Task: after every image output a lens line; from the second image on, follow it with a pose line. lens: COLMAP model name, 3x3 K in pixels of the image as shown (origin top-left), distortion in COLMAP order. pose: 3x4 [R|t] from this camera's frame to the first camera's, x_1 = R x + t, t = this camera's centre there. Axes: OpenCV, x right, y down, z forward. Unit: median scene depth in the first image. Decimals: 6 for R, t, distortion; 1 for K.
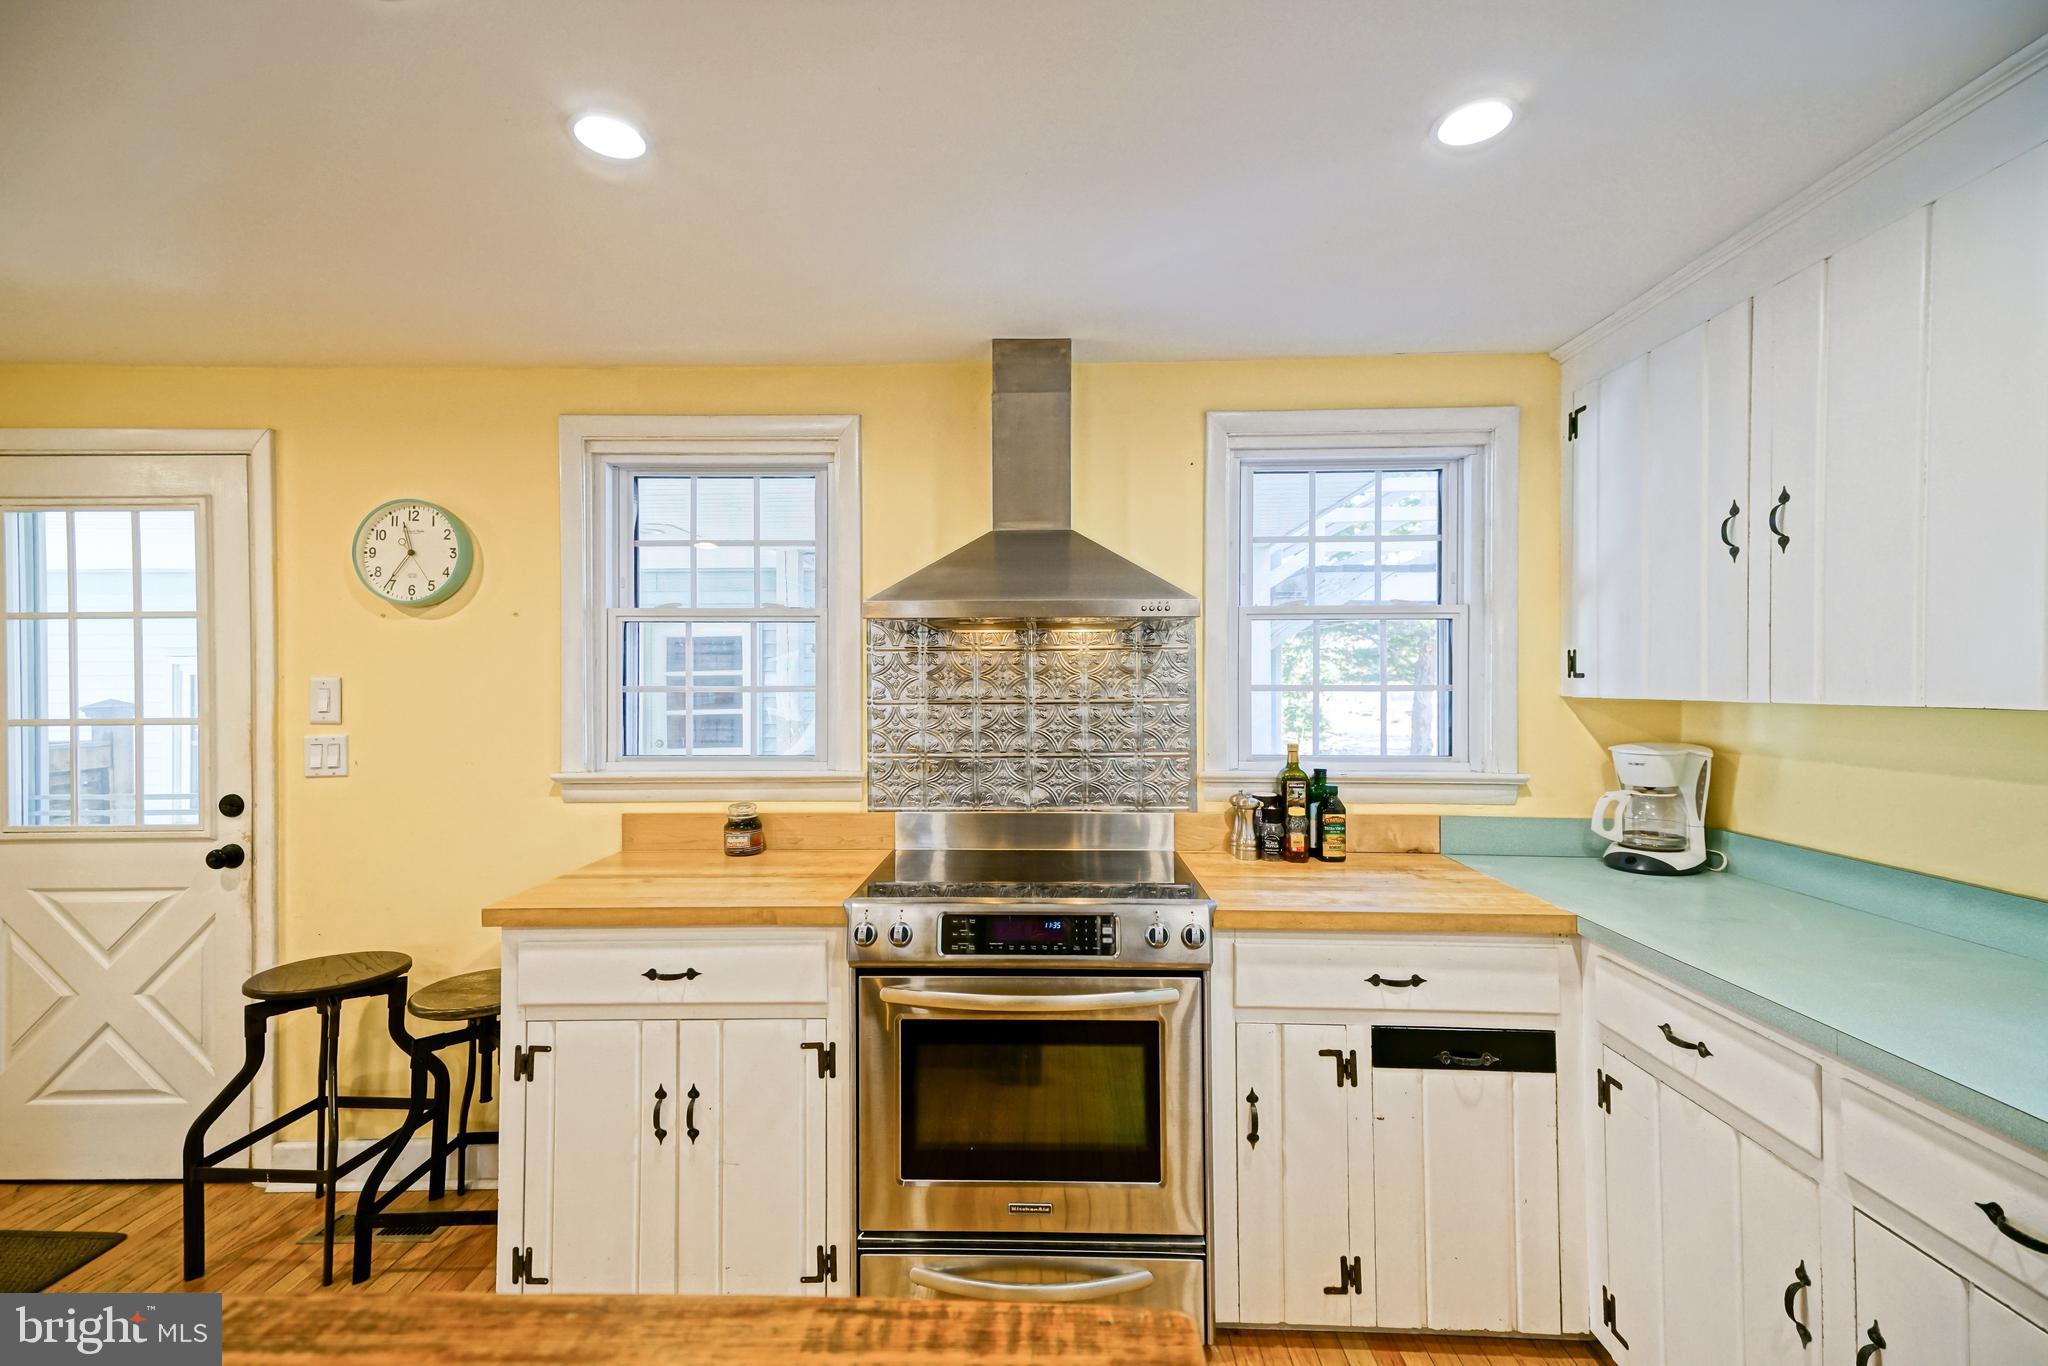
lens RADIAL K [[923.8, 0, 1019.7], [0, 923.8, 683.8], [0, 0, 1]] dist [0.021686, 0.000178]
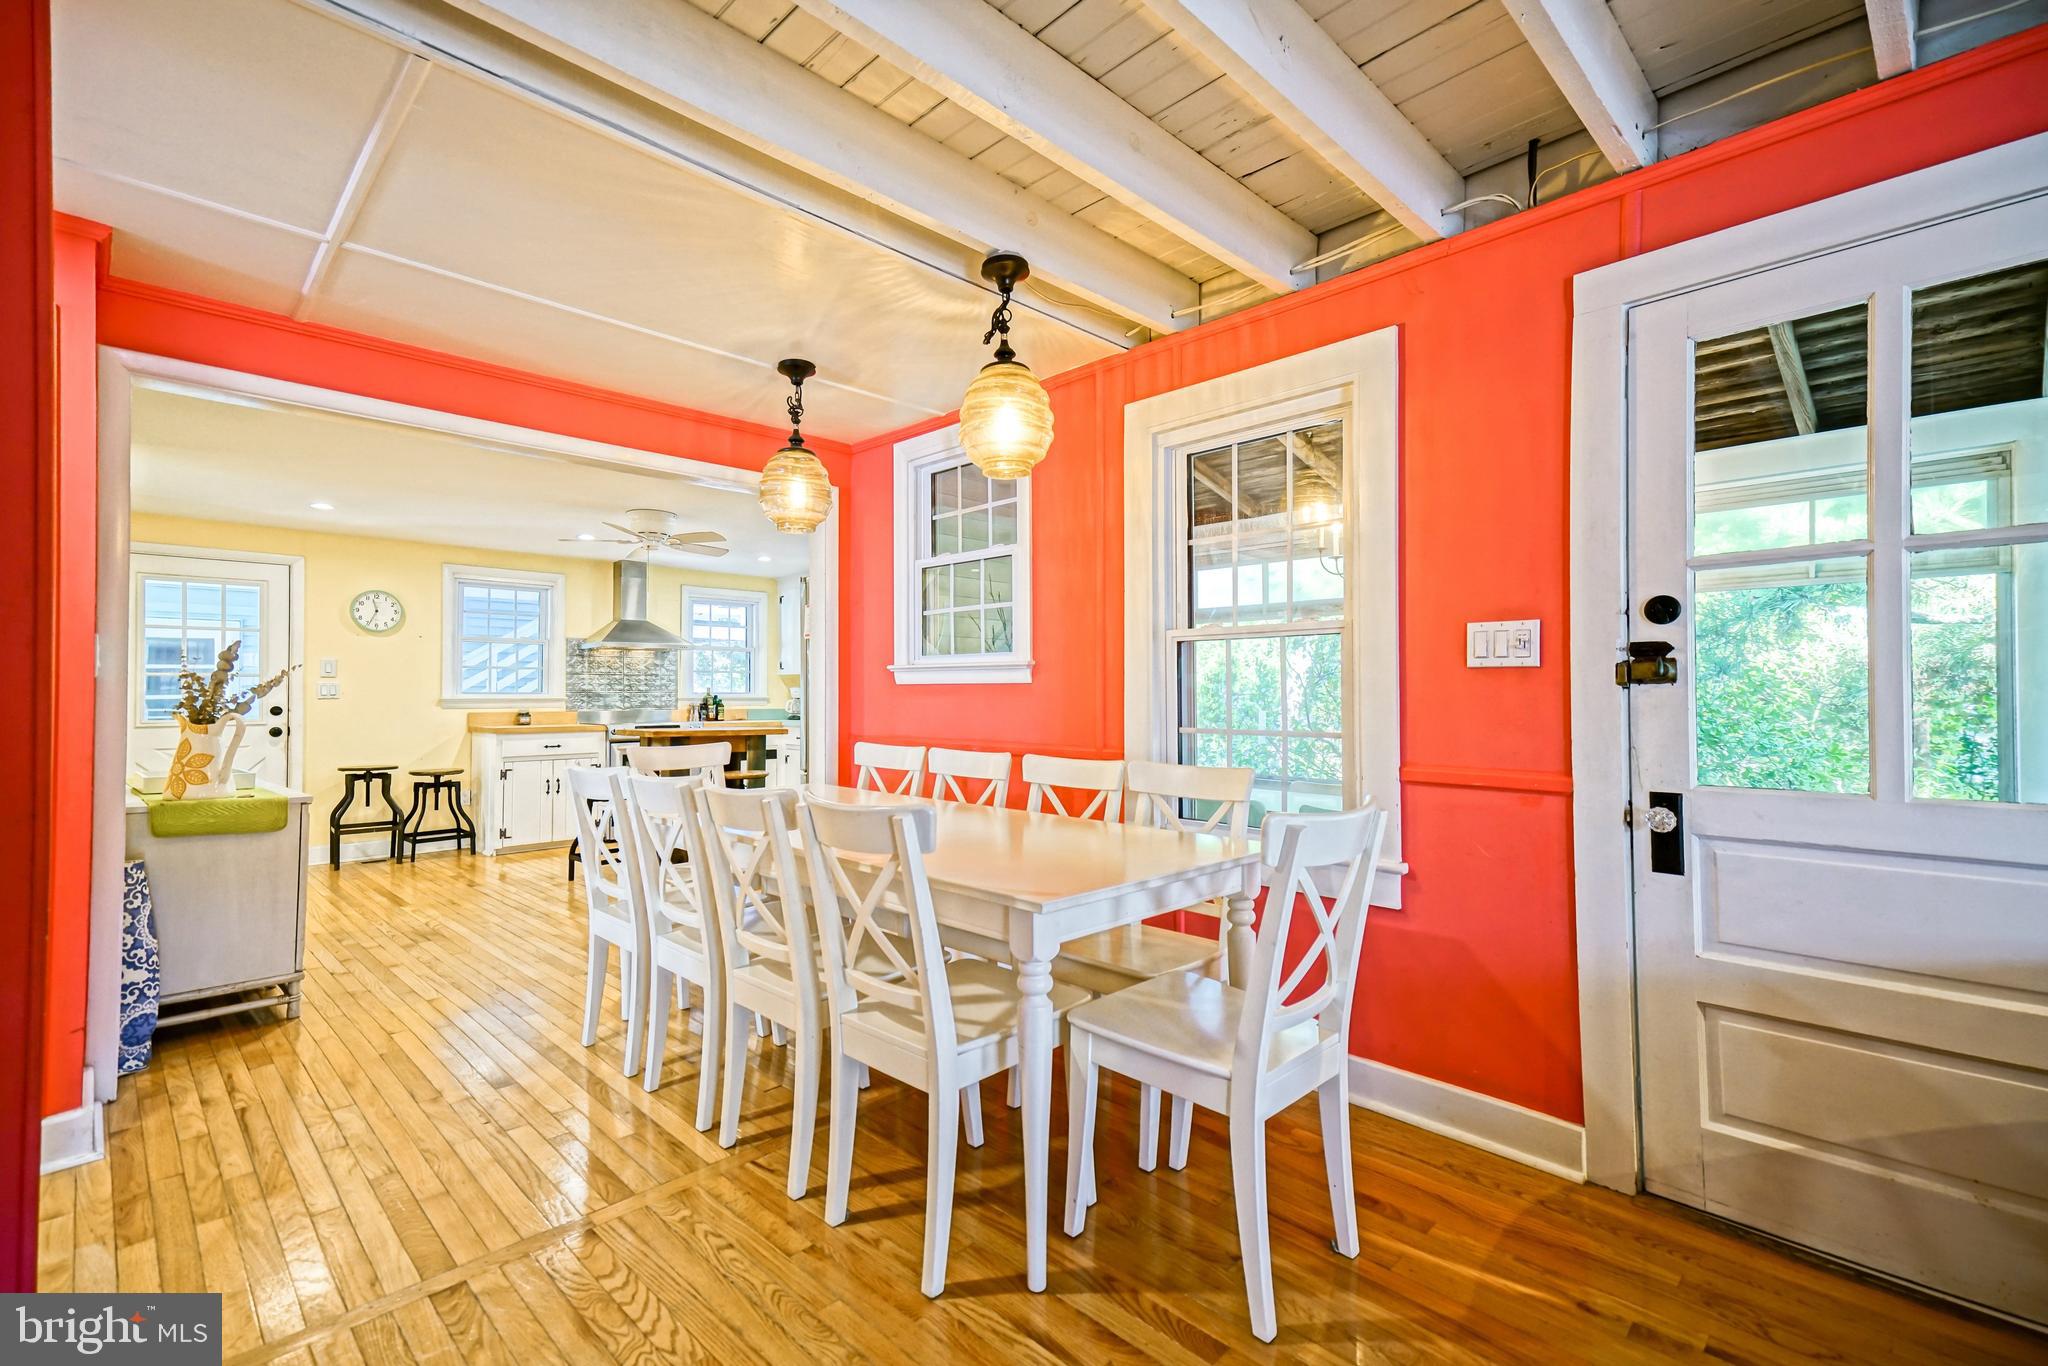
lens RADIAL K [[923.8, 0, 1026.0], [0, 923.8, 687.2], [0, 0, 1]] dist [0.021686, 0.000178]
pose [[0.695971, 0.011022, 0.717985, -1.279689], [-0.002476, 0.999913, -0.012949, 0.099579], [-0.718066, 0.007234, 0.695938, -2.114267]]
